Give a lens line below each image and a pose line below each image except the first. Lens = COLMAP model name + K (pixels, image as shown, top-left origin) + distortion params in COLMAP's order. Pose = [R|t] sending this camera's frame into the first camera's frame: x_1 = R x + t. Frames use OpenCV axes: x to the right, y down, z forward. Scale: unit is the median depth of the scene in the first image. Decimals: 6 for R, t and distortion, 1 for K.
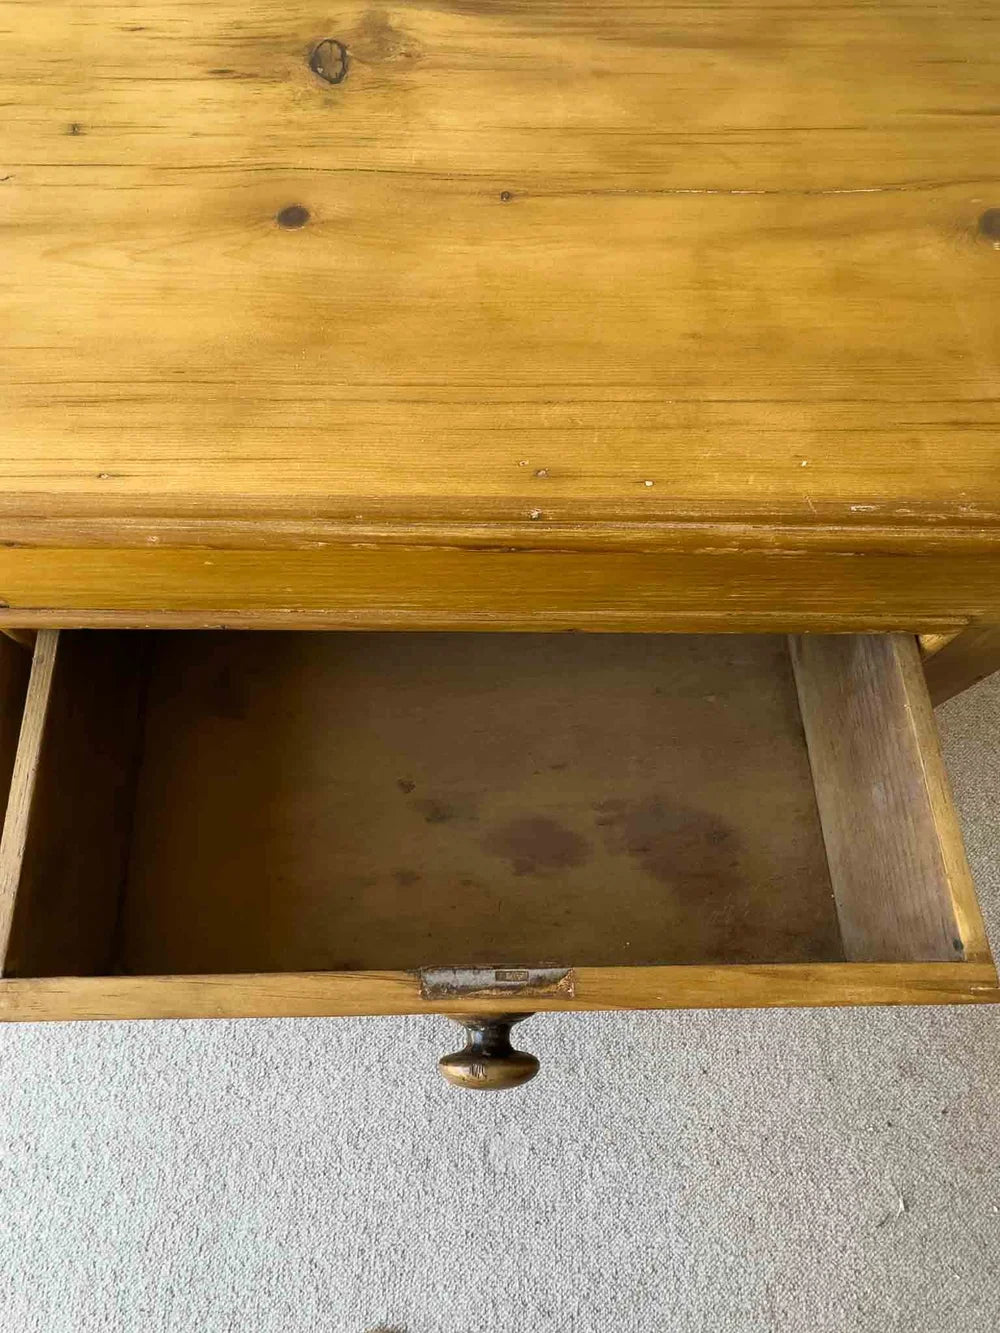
lens RADIAL K [[829.1, 0, 482.7], [0, 829.1, 663.6], [0, 0, 1]] dist [-0.004118, 0.001649]
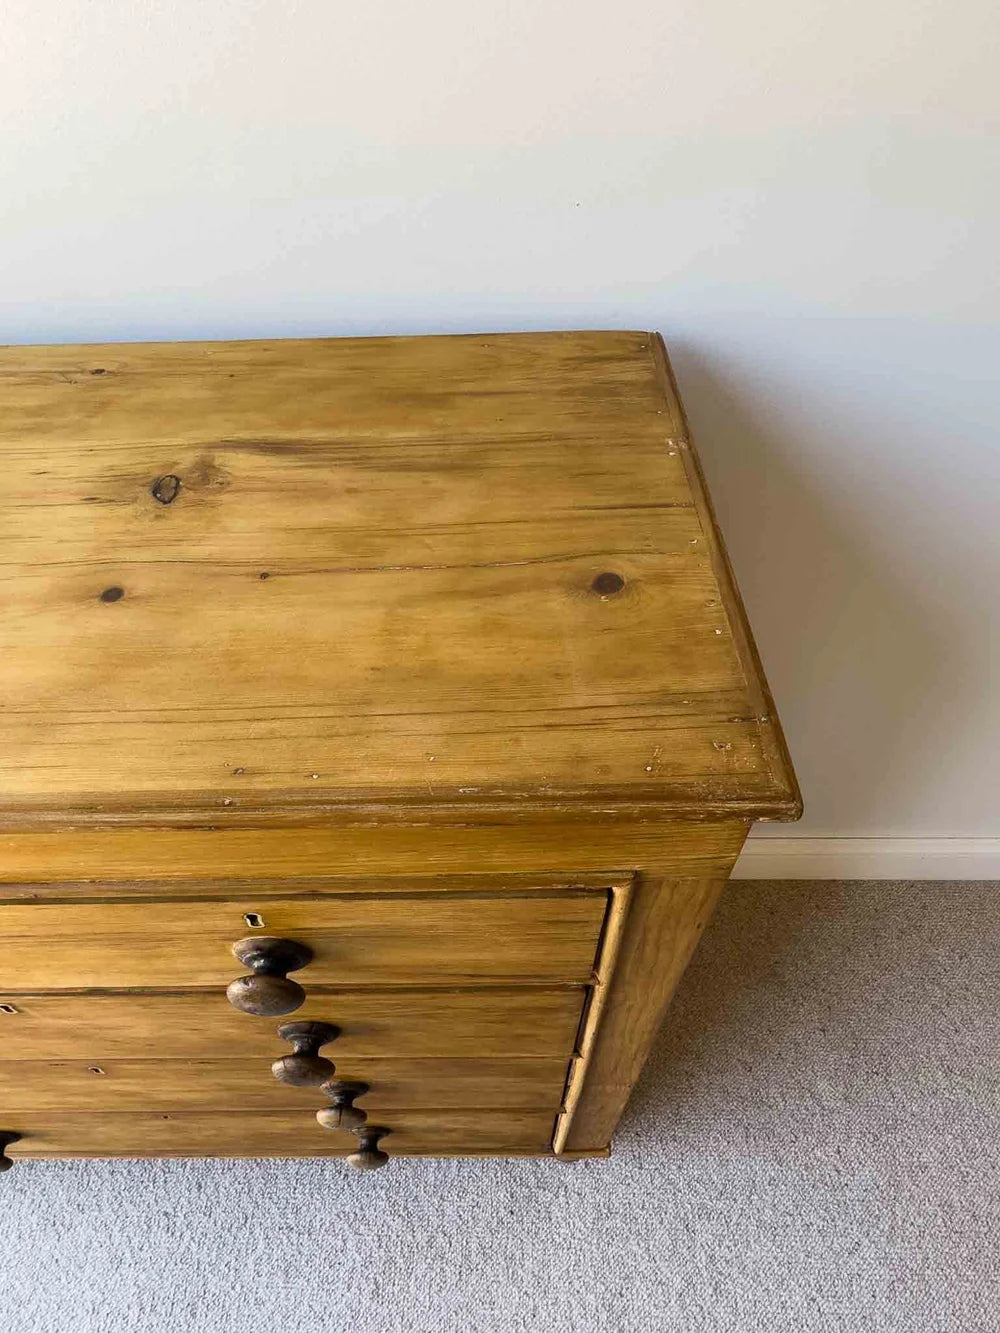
lens RADIAL K [[829.1, 0, 482.7], [0, 829.1, 663.6], [0, 0, 1]] dist [-0.004118, 0.001649]
pose [[0.999338, -0.031530, -0.018165, 0.432723], [0.024135, 0.947916, -0.317605, 0.039828], [0.027233, 0.316956, 0.948049, -0.296617]]
